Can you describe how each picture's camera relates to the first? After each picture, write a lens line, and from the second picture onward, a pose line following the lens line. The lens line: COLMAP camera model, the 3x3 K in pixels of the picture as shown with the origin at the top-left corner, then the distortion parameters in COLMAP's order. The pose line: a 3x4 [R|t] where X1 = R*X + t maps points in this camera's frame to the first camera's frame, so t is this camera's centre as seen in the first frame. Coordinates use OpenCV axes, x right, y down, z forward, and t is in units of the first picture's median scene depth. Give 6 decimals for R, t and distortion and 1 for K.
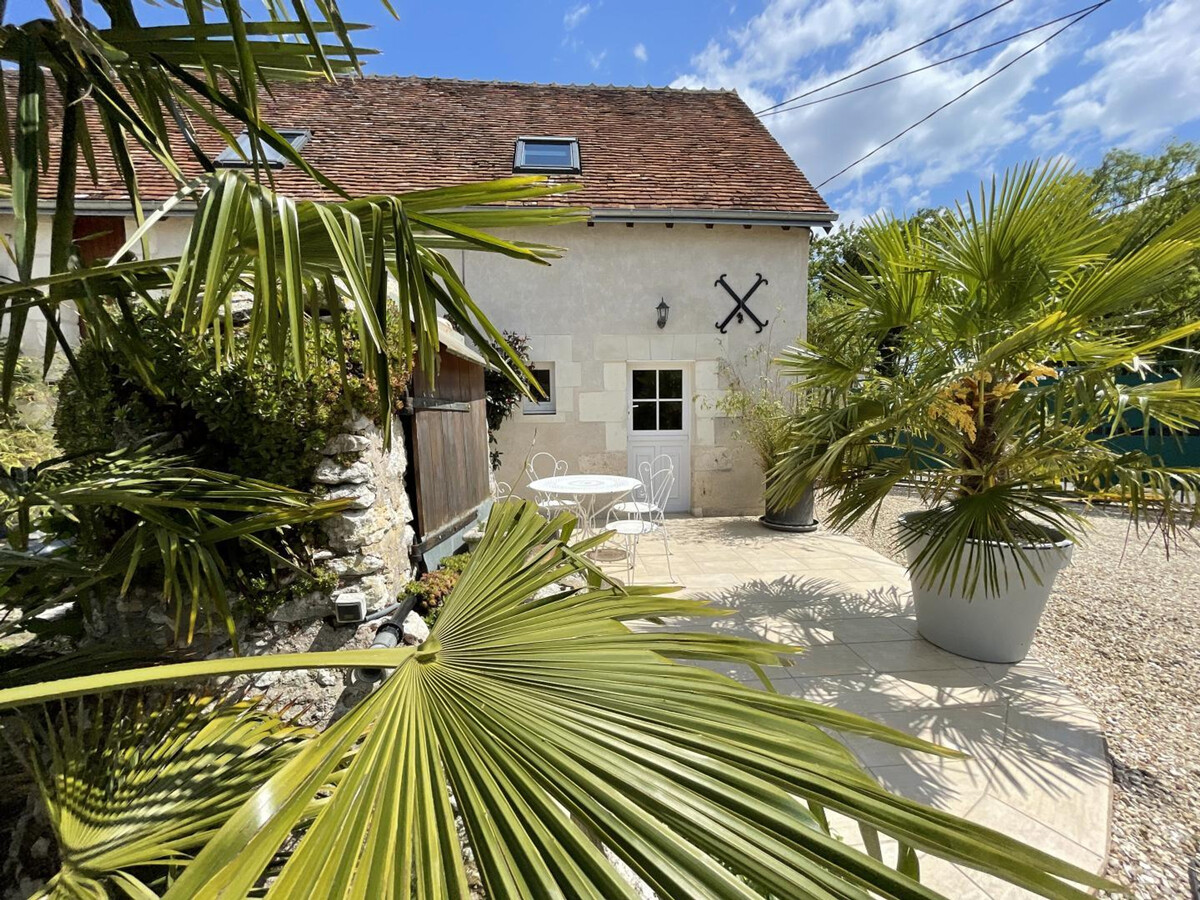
lens RADIAL K [[489.2, 0, 600.0], [0, 489.2, 450.0], [0, 0, 1]] dist [-0.002156, -0.000081]
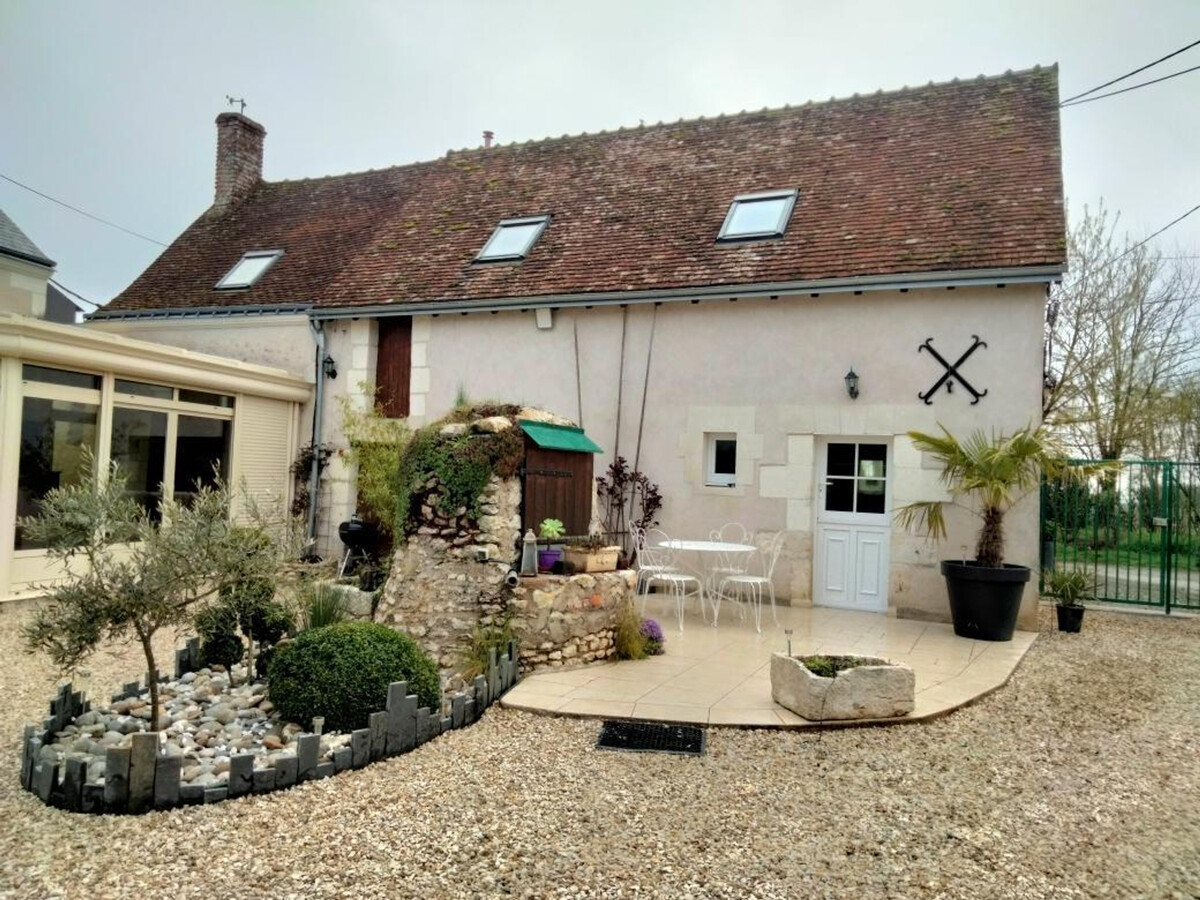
lens RADIAL K [[893.1, 0, 600.0], [0, 893.1, 450.0], [0, 0, 1]] dist [0.032139, 0.000095]
pose [[0.870597, 0.032463, -0.490925, 0.559448], [-0.090075, 0.991473, -0.094174, 0.045405], [0.483681, 0.126208, 0.866097, -0.682089]]
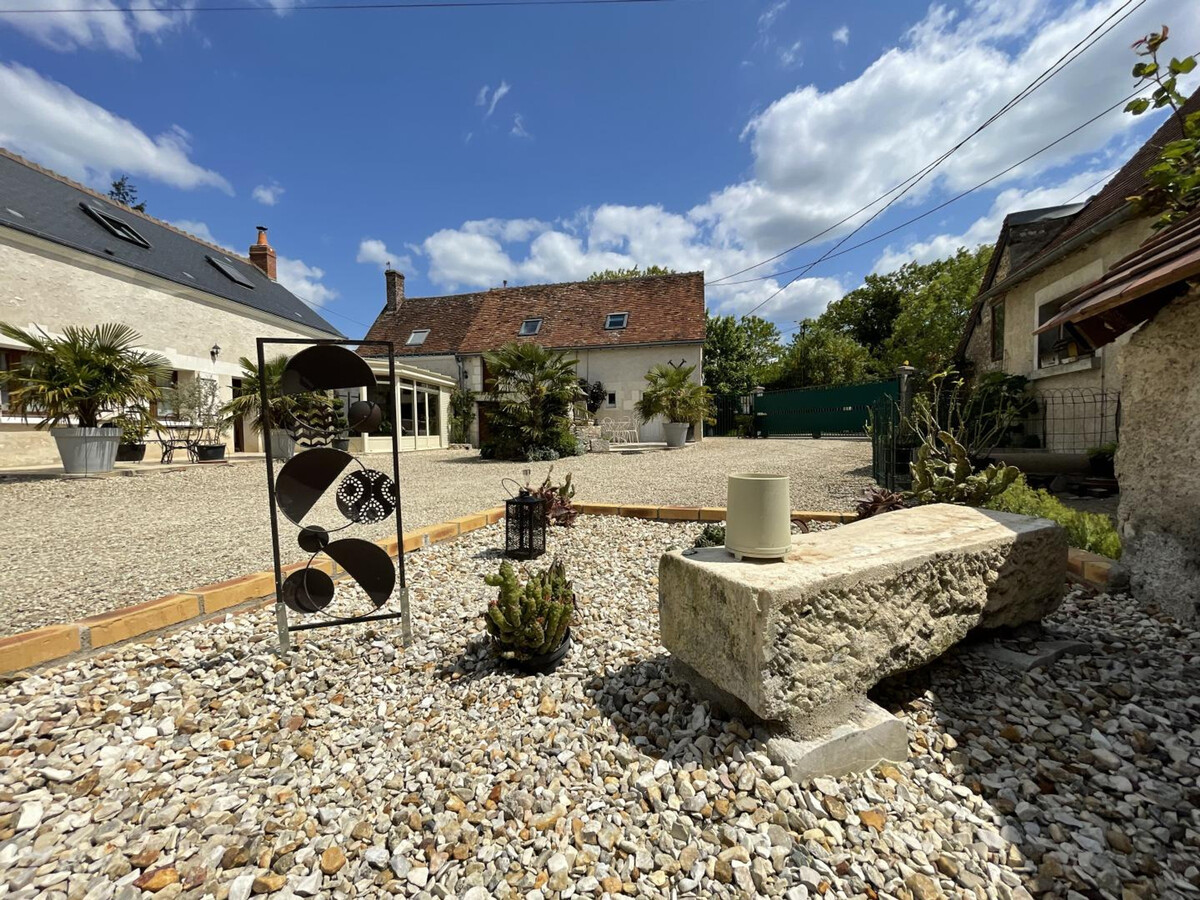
lens RADIAL K [[489.2, 0, 600.0], [0, 489.2, 450.0], [0, 0, 1]] dist [-0.002156, -0.000081]
pose [[0.955612, 0.008236, -0.294513, 0.761636], [-0.017231, 0.999460, -0.027960, 0.297023], [0.294124, 0.031794, 0.955238, -2.070591]]
